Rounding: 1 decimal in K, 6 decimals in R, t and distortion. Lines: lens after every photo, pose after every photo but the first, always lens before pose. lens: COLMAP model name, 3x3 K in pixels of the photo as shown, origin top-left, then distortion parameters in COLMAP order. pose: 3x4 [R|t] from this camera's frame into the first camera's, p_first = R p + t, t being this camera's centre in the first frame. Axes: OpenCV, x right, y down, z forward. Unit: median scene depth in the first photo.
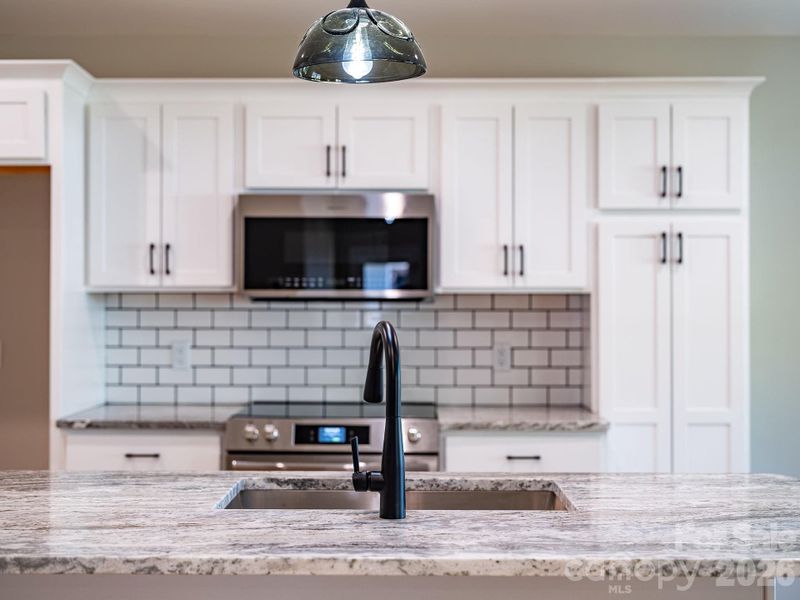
lens RADIAL K [[1060.9, 0, 400.0], [0, 1060.9, 300.0], [0, 0, 1]] dist [-0.003180, -0.010115]
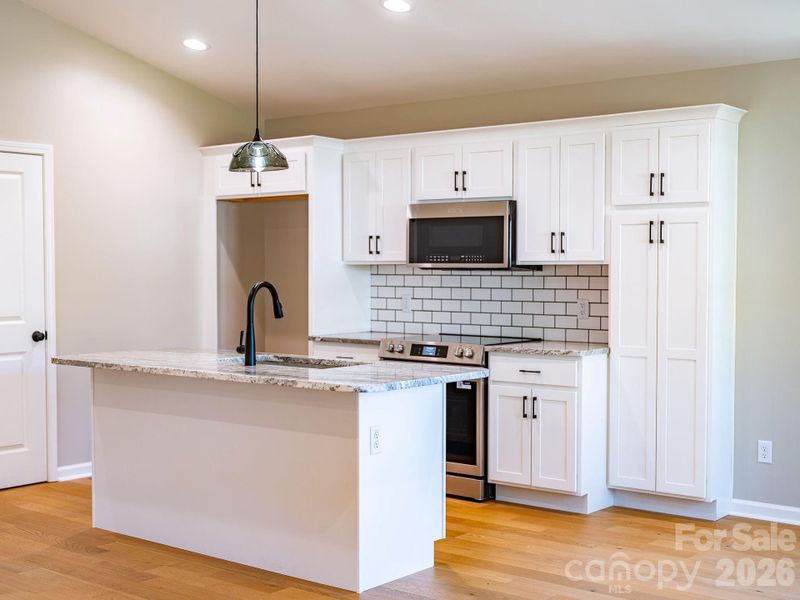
lens RADIAL K [[1136.1, 0, 400.0], [0, 1136.1, 300.0], [0, 0, 1]] dist [-0.008930, -0.032333]
pose [[0.779646, 0.016985, -0.625990, 0.926635], [0.003671, 0.999491, 0.031690, -0.008154], [0.626210, -0.027005, 0.779187, -0.374276]]
